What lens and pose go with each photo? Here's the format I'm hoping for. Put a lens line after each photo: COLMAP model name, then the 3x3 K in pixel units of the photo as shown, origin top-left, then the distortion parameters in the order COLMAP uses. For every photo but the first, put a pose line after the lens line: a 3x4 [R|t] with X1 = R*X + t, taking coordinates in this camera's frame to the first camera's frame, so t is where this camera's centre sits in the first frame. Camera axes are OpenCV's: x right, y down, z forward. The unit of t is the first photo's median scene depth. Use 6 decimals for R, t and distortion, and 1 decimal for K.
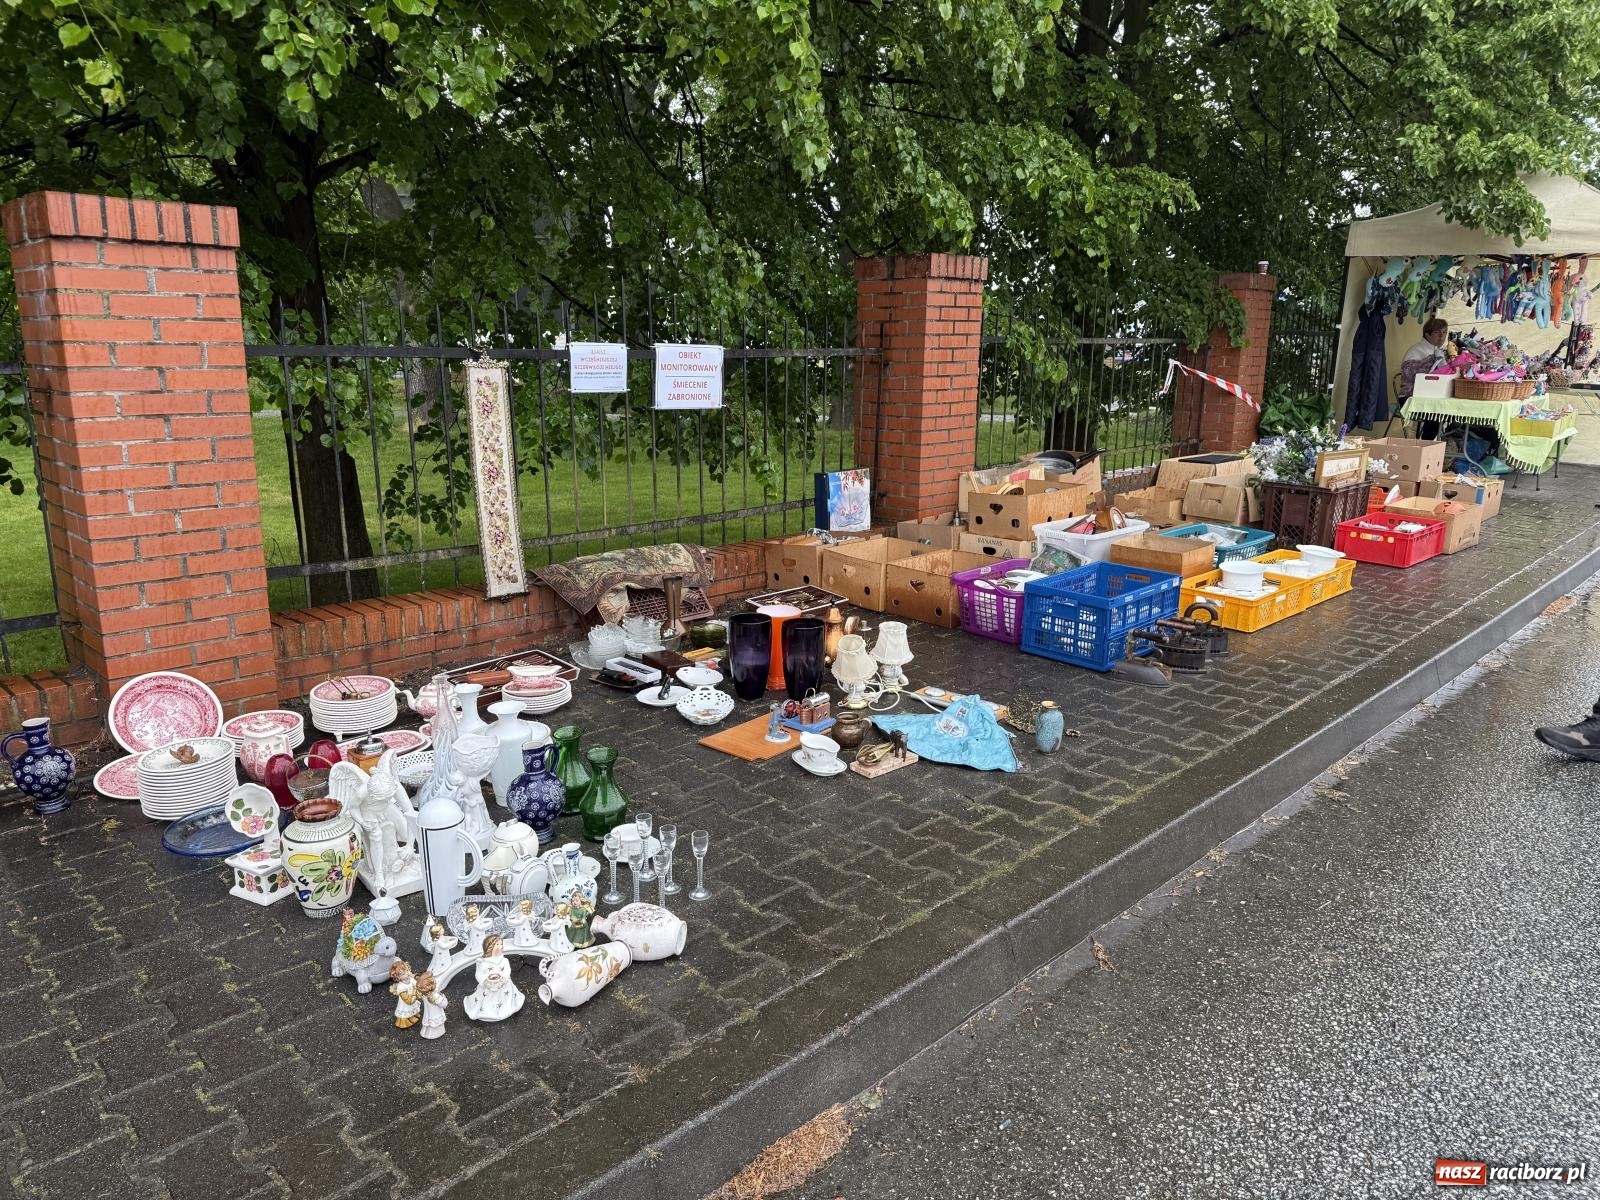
lens RADIAL K [[1140.2, 0, 803.2], [0, 1140.2, 601.5], [0, 0, 1]] dist [0.028275, -0.003255]
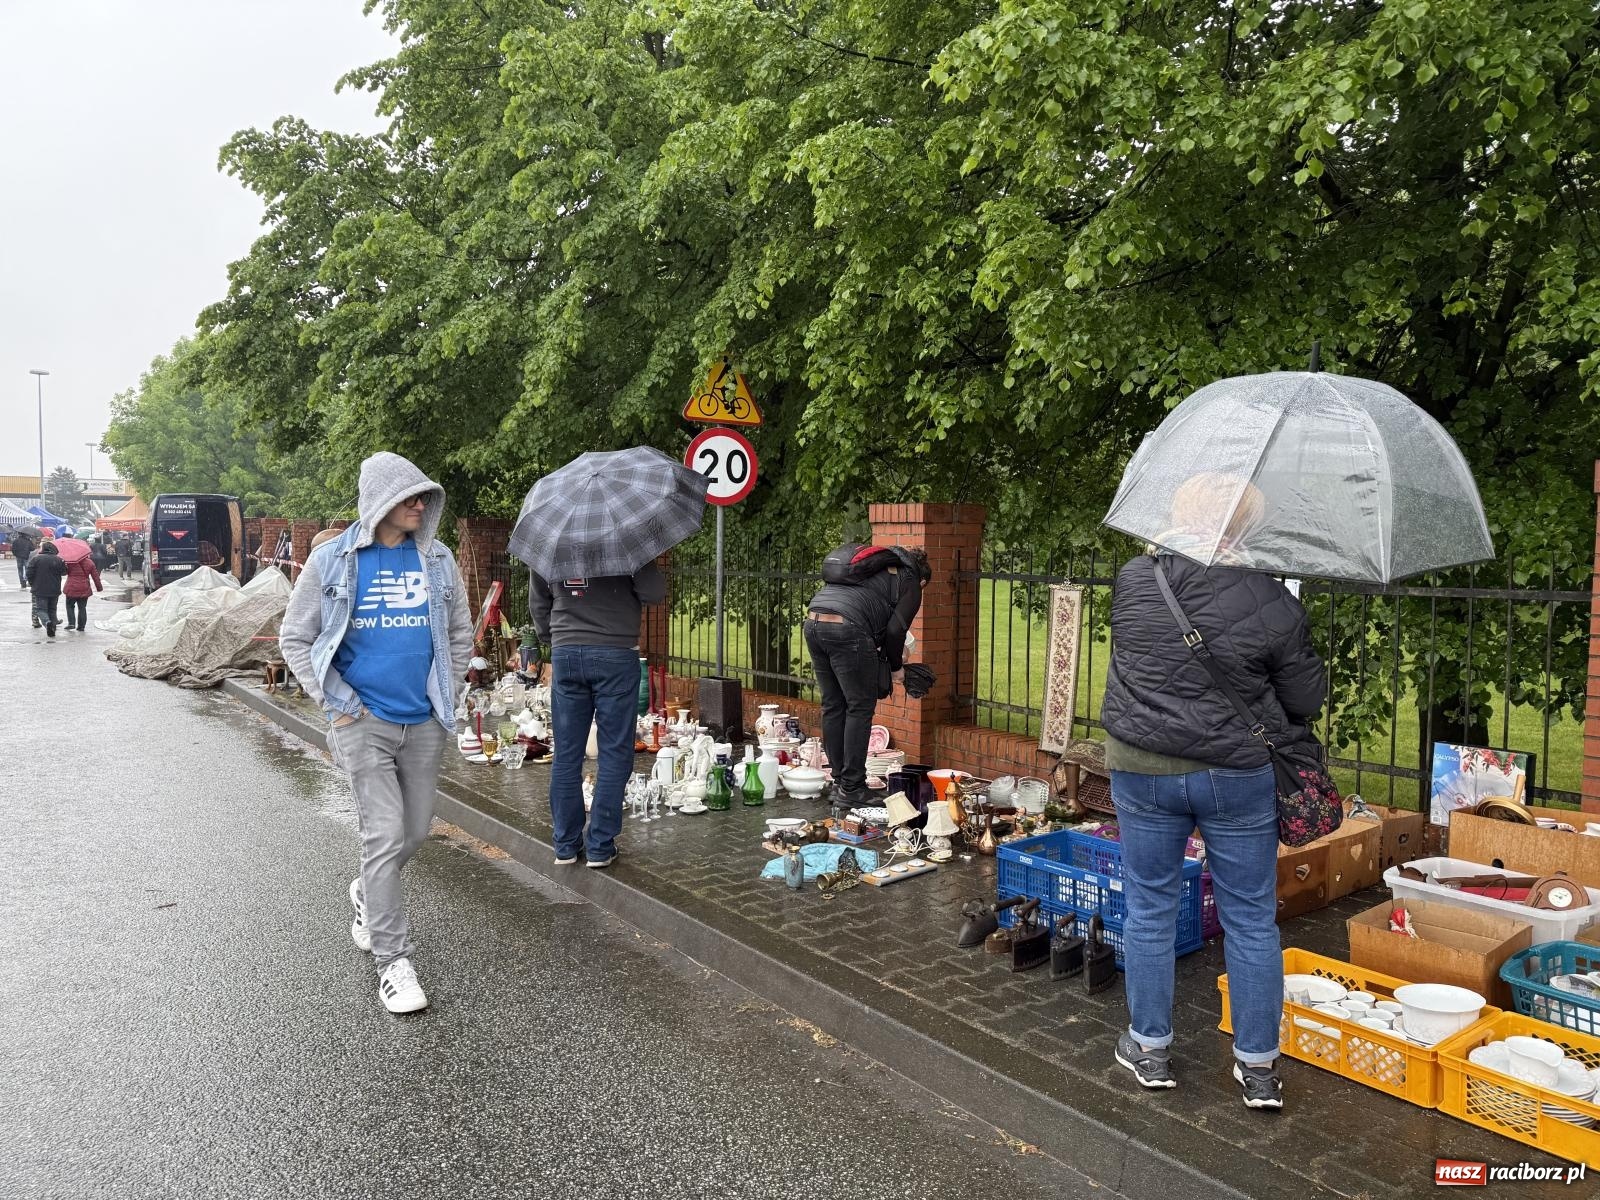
lens RADIAL K [[1140.2, 0, 801.3], [0, 1140.2, 603.5], [0, 0, 1]] dist [0.028275, -0.003255]
pose [[-0.172067, 0.031039, -0.984596, 1.261533], [-0.237614, 0.968683, 0.072062, -0.228967], [0.955998, 0.246353, -0.159303, 0.992526]]
